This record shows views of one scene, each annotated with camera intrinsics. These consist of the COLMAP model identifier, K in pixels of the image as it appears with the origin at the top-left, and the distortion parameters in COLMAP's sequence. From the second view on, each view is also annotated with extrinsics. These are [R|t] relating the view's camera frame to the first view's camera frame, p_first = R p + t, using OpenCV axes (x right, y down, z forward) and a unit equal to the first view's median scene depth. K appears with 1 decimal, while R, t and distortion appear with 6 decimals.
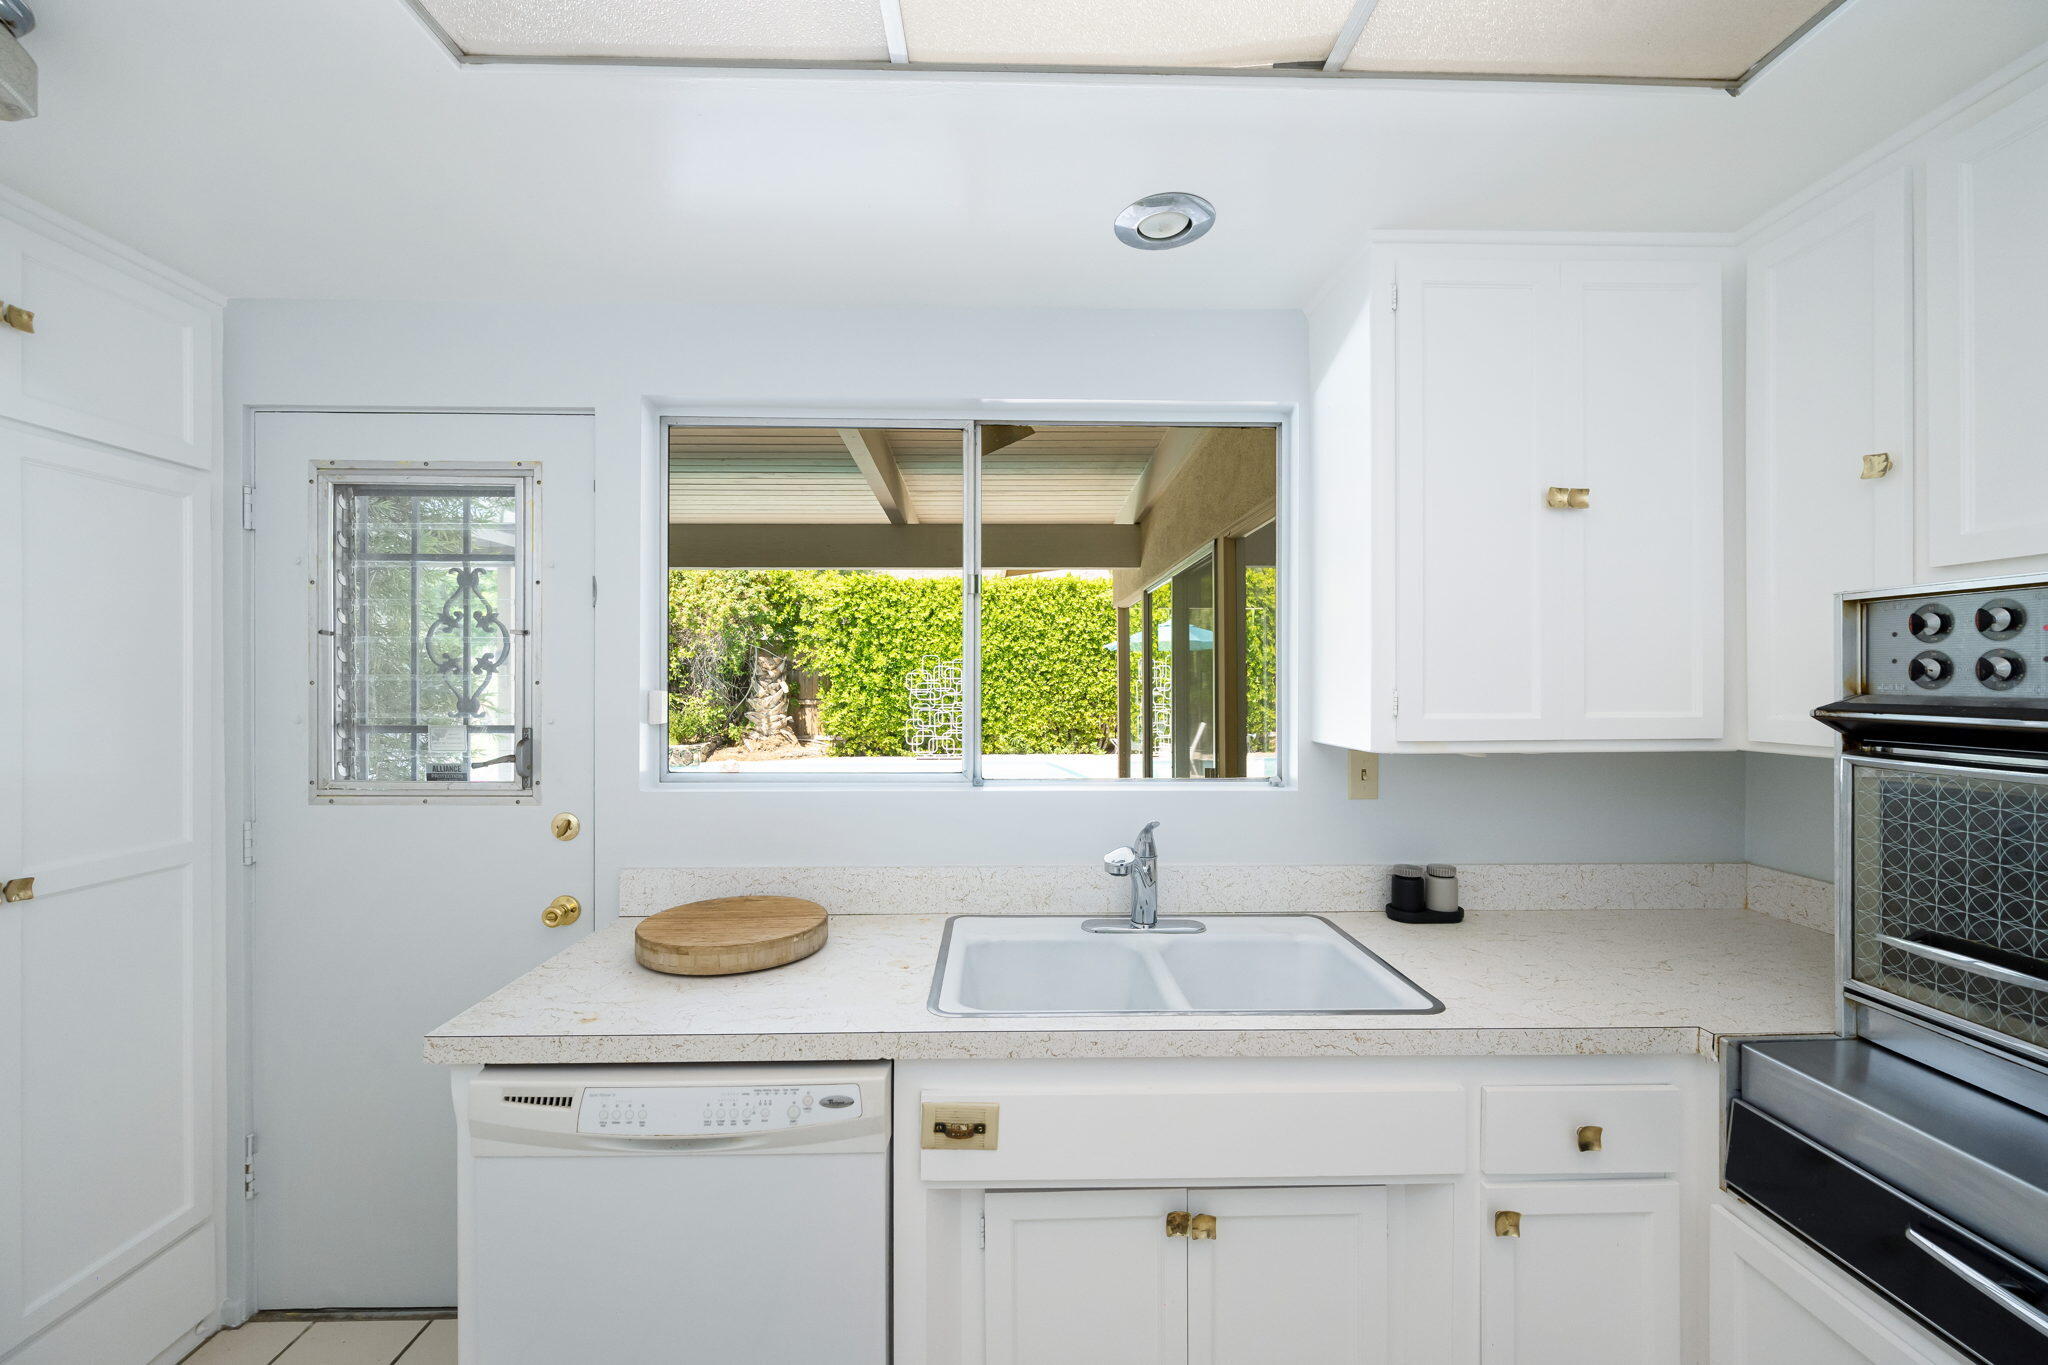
lens RADIAL K [[886.7, 0, 1080.2], [0, 886.7, 686.4], [0, 0, 1]] dist [-0.003894, 0.000296]
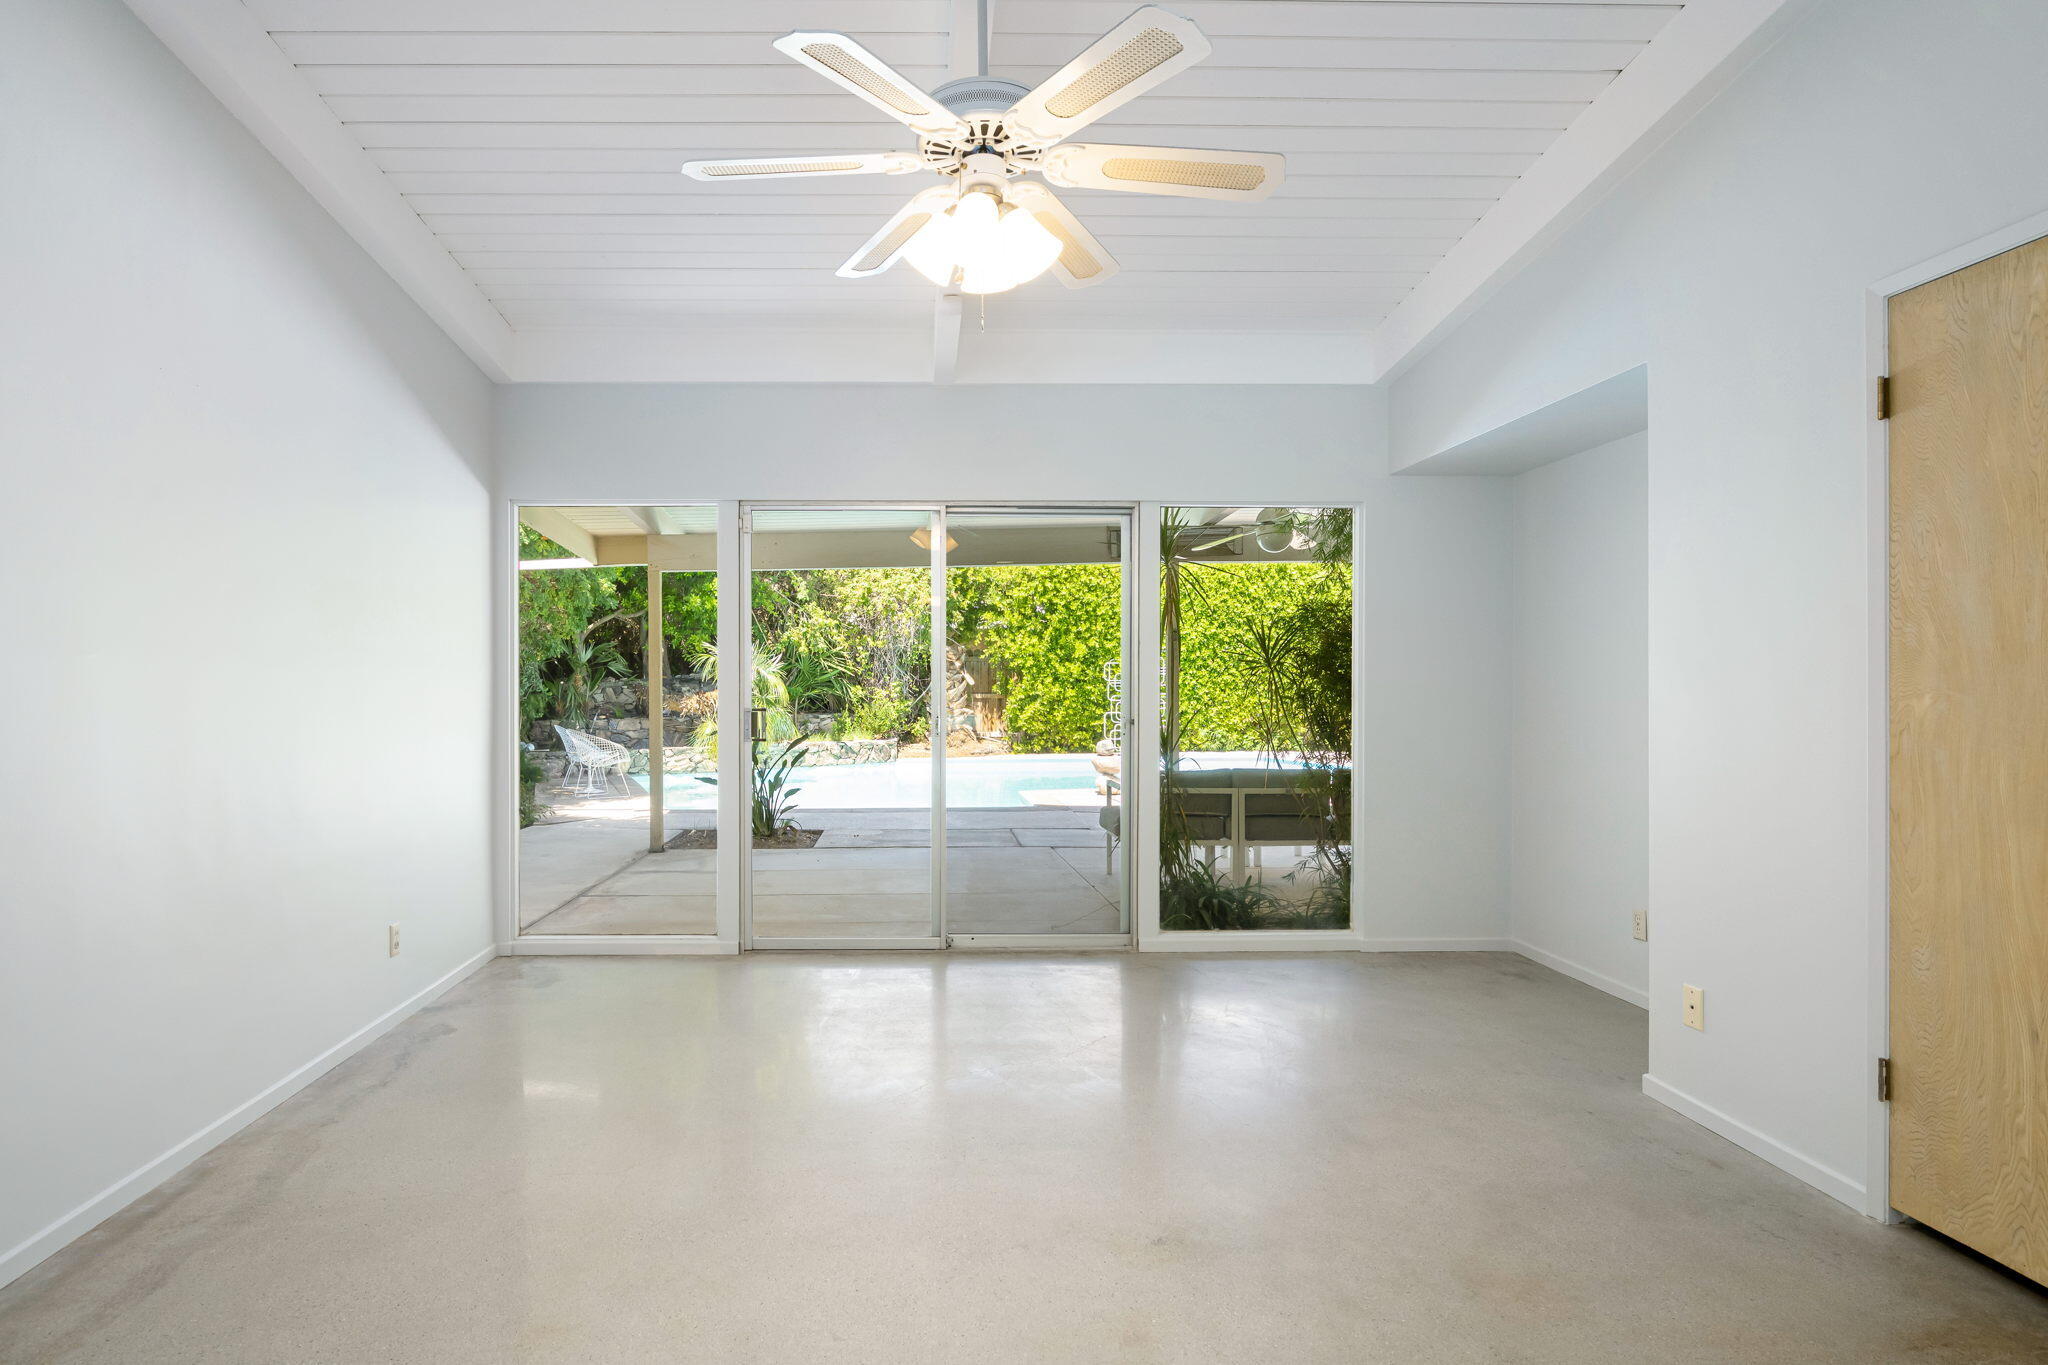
lens RADIAL K [[1130.3, 0, 997.5], [0, 1130.3, 688.6], [0, 0, 1]] dist [0.020765, -0.004063]
pose [[0.999975, -0.005396, -0.004503, -0.301110], [0.005375, 0.999975, -0.004685, 0.016990], [0.004528, 0.004661, 0.999979, -0.182322]]
